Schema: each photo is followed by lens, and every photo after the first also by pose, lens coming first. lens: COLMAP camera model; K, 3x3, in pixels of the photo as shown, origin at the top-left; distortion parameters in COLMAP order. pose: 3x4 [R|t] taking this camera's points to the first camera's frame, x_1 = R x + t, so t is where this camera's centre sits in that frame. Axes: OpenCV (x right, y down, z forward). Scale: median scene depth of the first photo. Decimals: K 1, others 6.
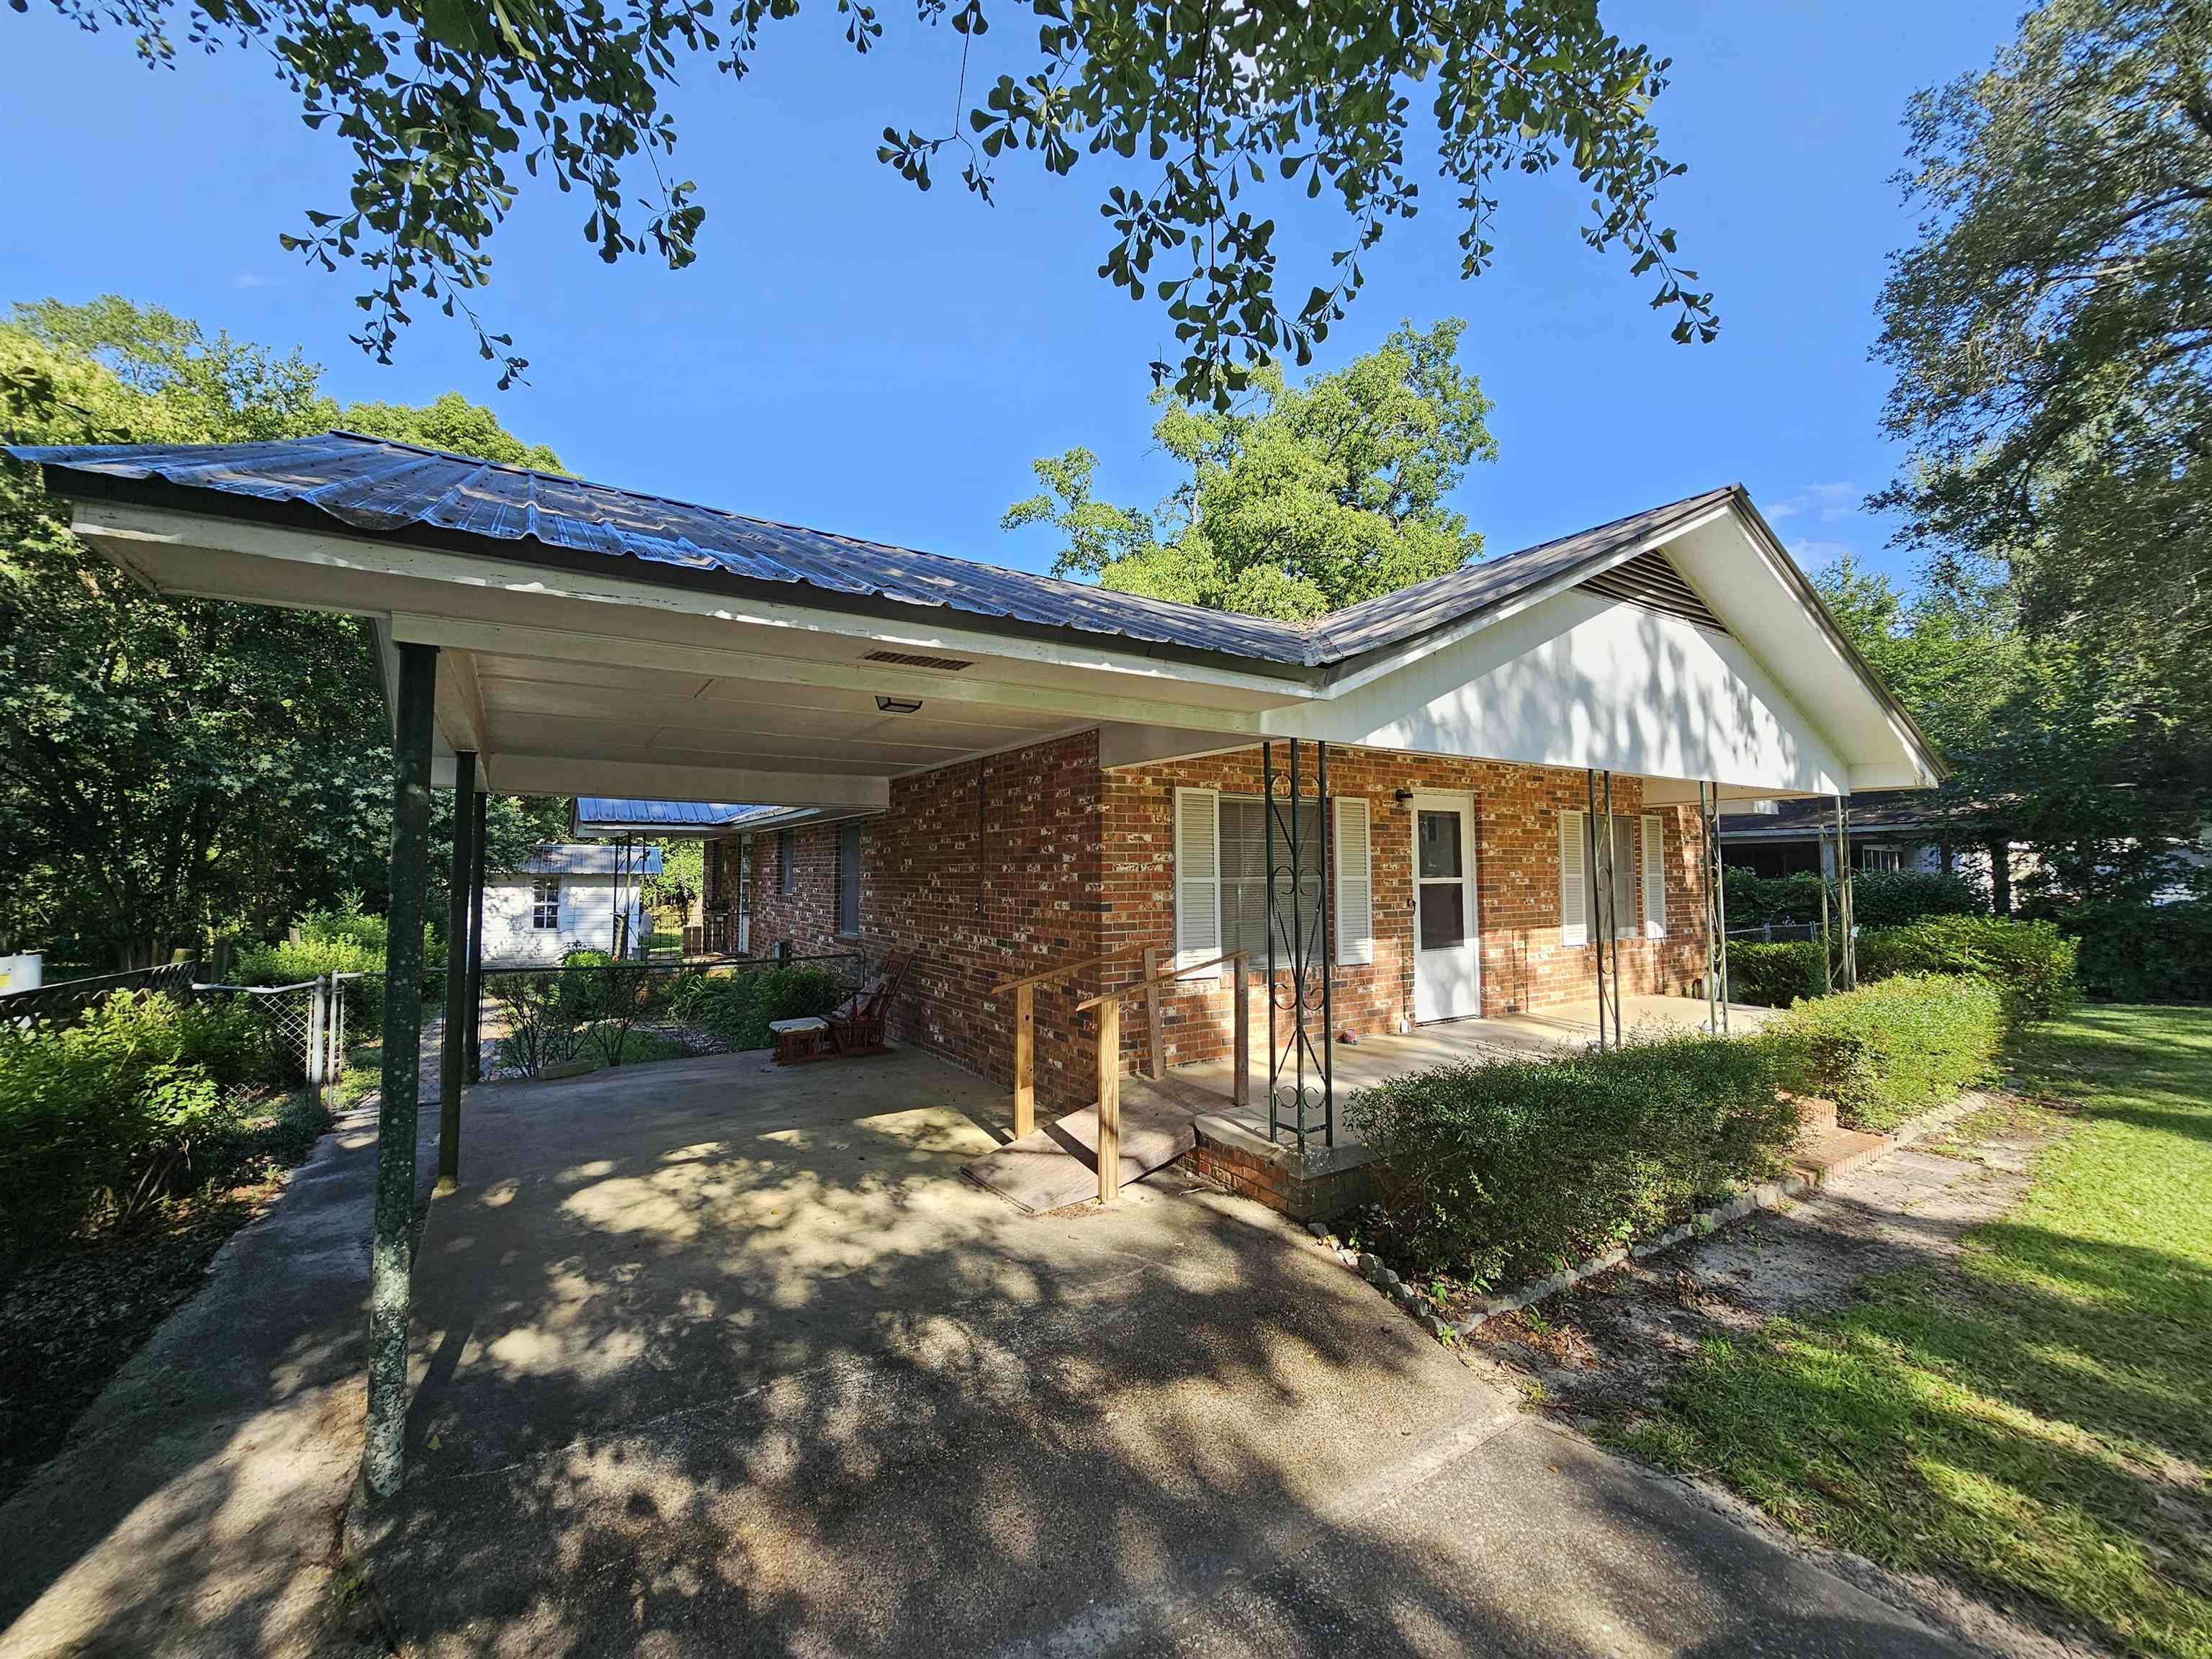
lens RADIAL K [[910.5, 0, 1101.9], [0, 910.5, 815.9], [0, 0, 1]] dist [-0.002494, 0.000489]
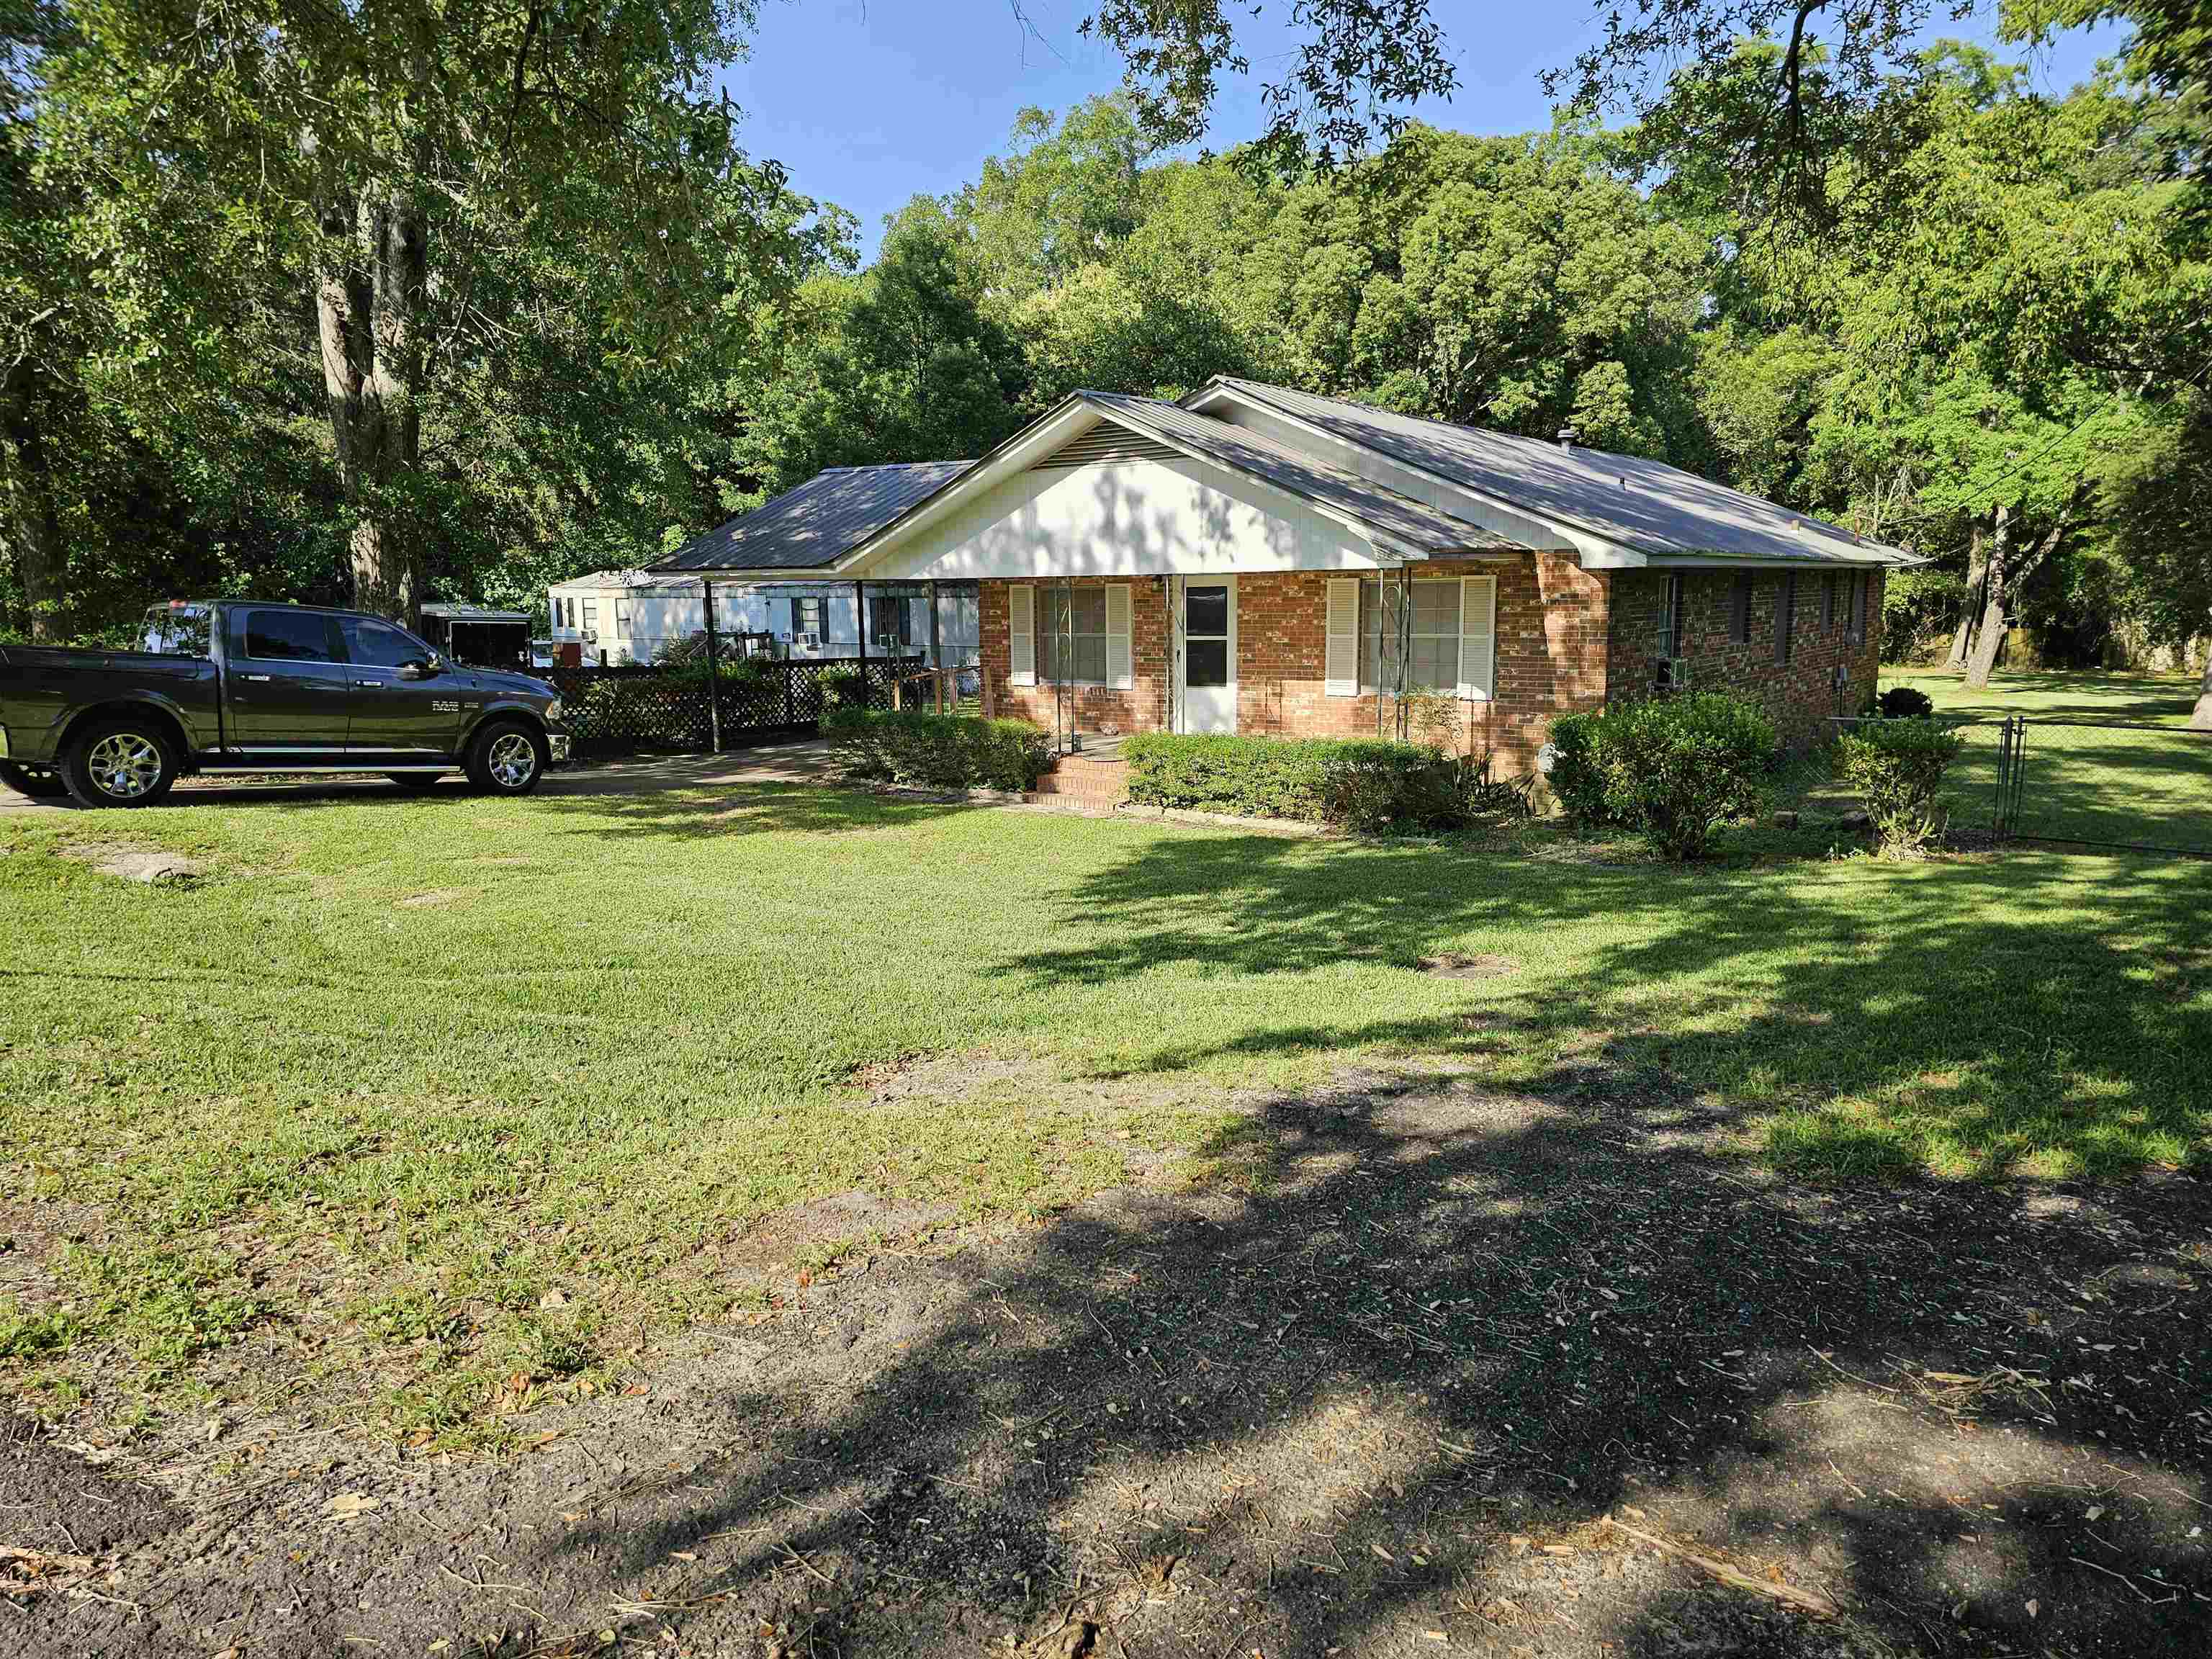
lens RADIAL K [[1477.2, 0, 1105.5], [0, 1477.2, 831.0], [0, 0, 1]] dist [0.078801, -0.077381]
pose [[0.355284, 0.149668, -0.922699, 3.045528], [0.067515, 0.980412, 0.185026, -0.083493], [0.932317, -0.128033, 0.338220, 0.070054]]
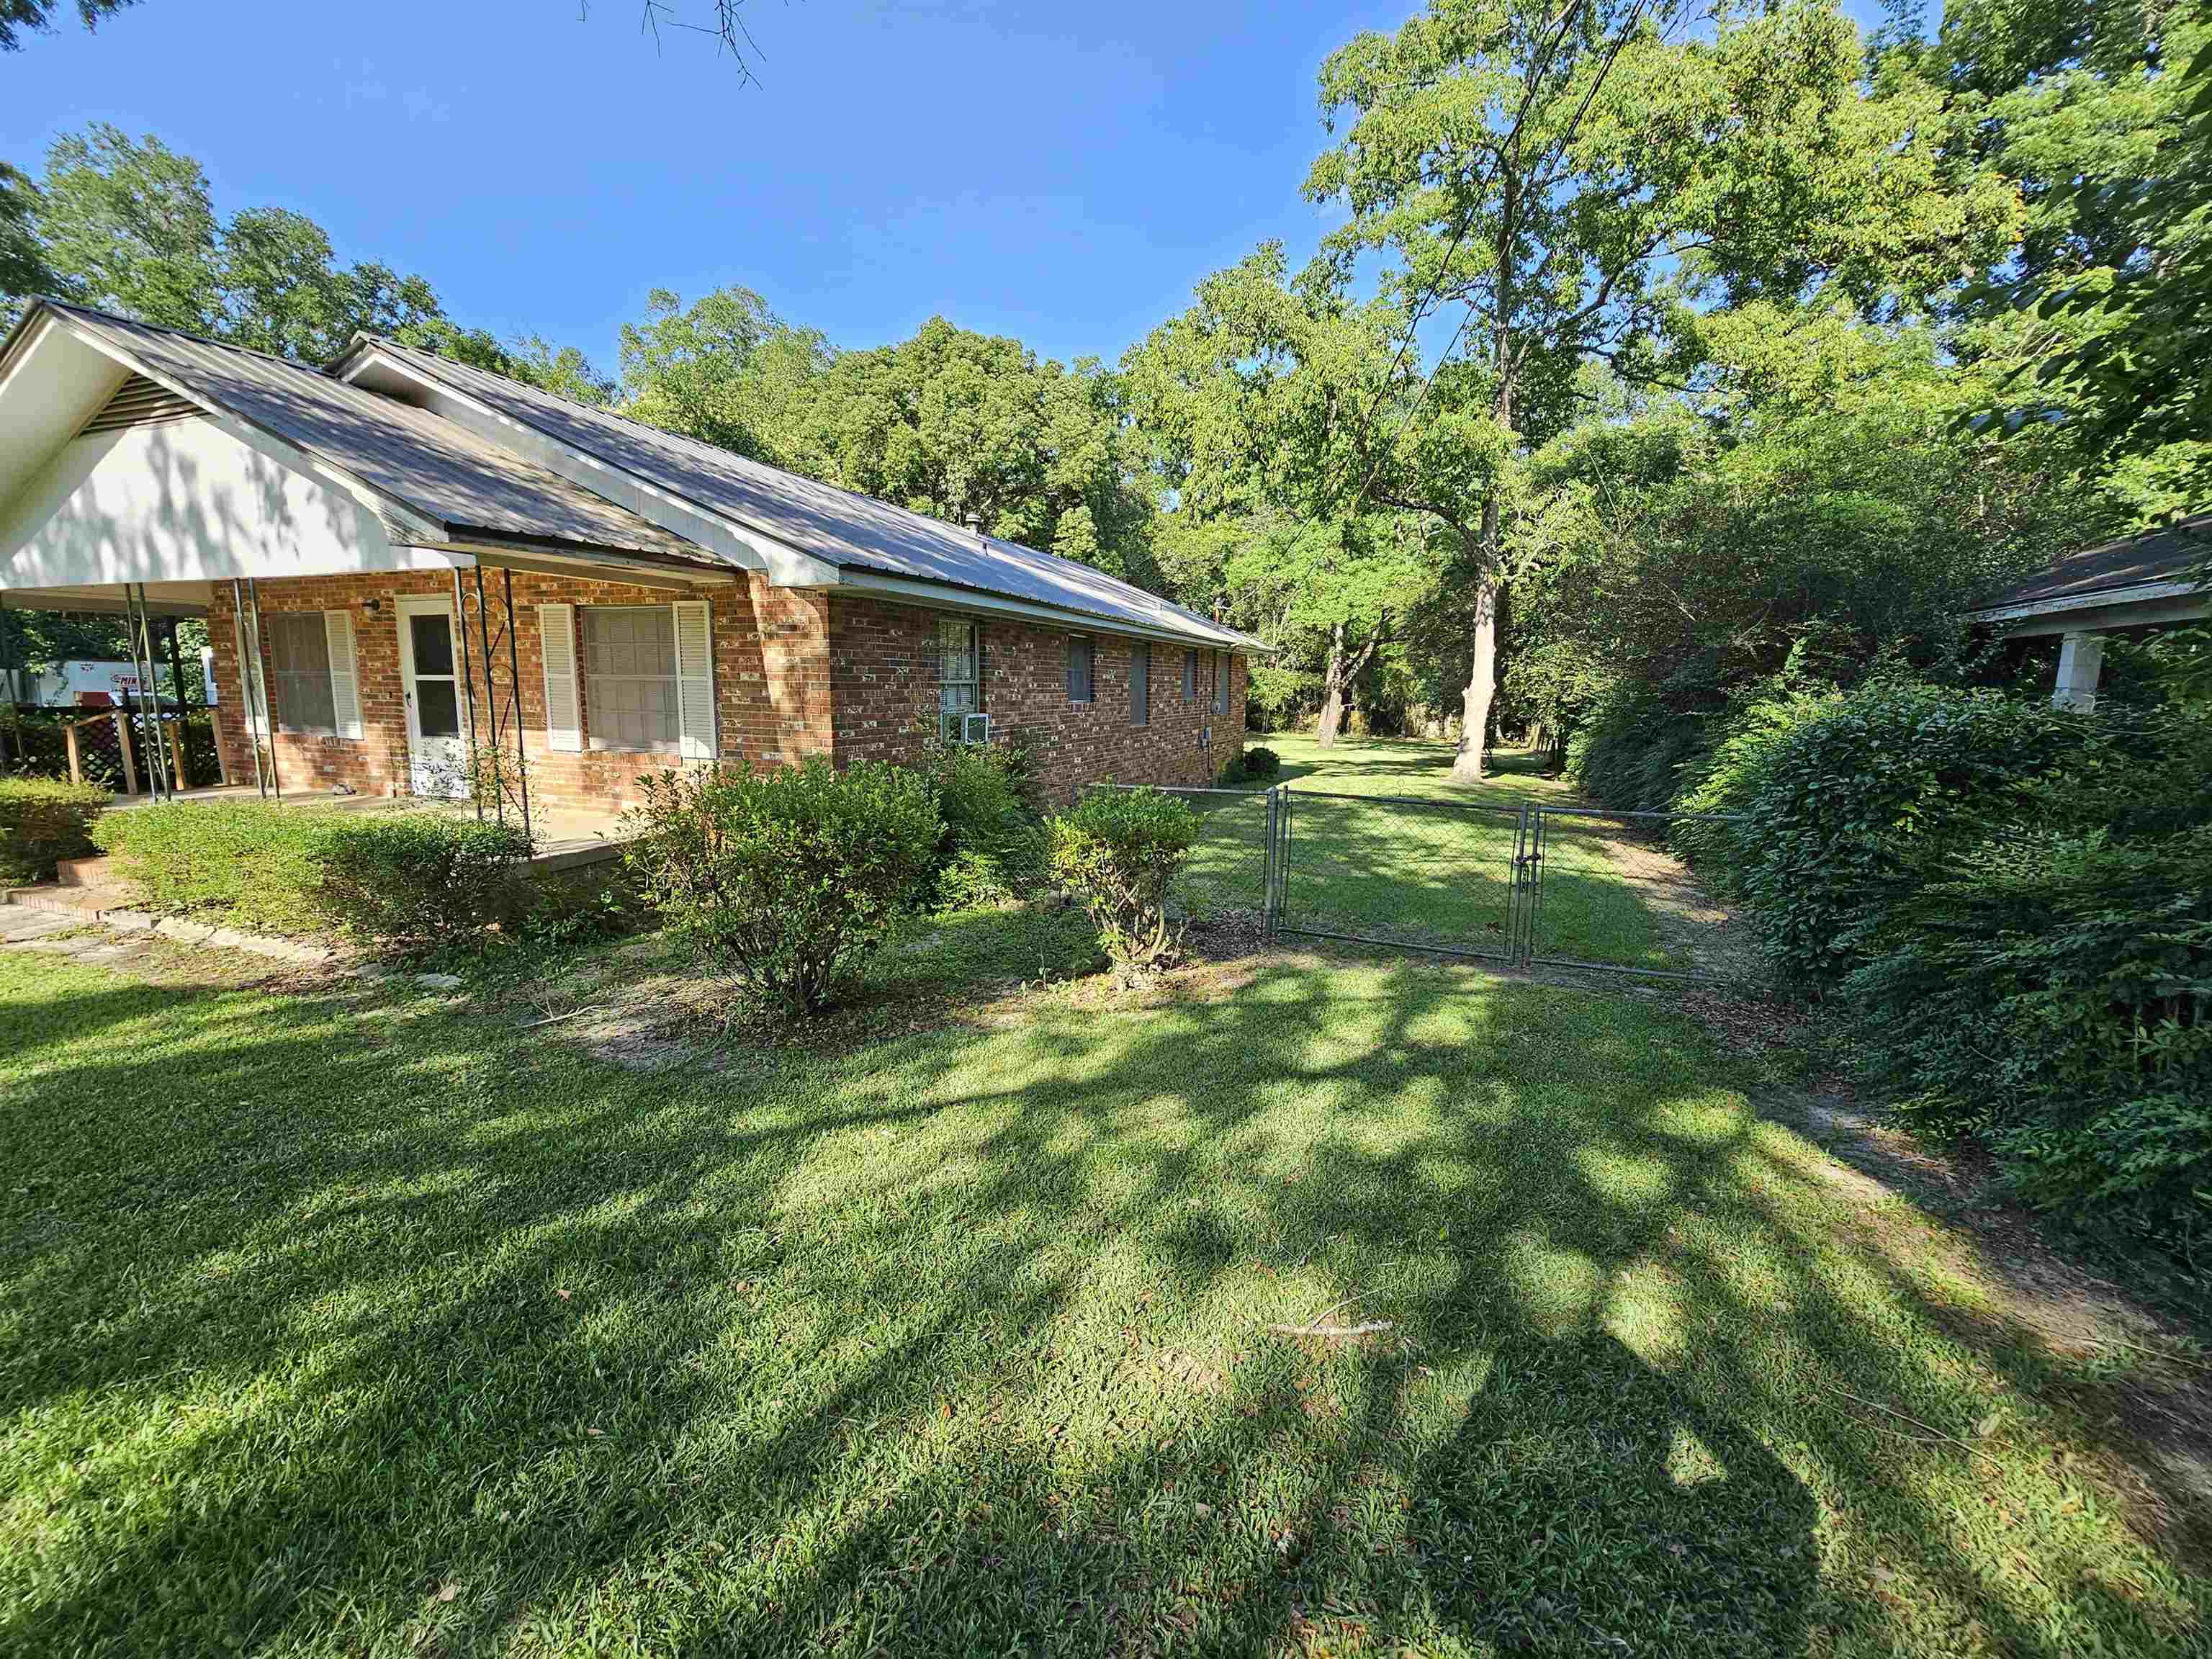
lens RADIAL K [[910.5, 0, 1103.8], [0, 910.5, 817.5], [0, 0, 1]] dist [-0.002494, 0.000489]
pose [[0.585039, 0.131593, -0.800257, 2.231897], [0.032219, 0.982198, 0.185066, 0.074830], [0.810365, -0.134054, 0.570385, 1.254450]]
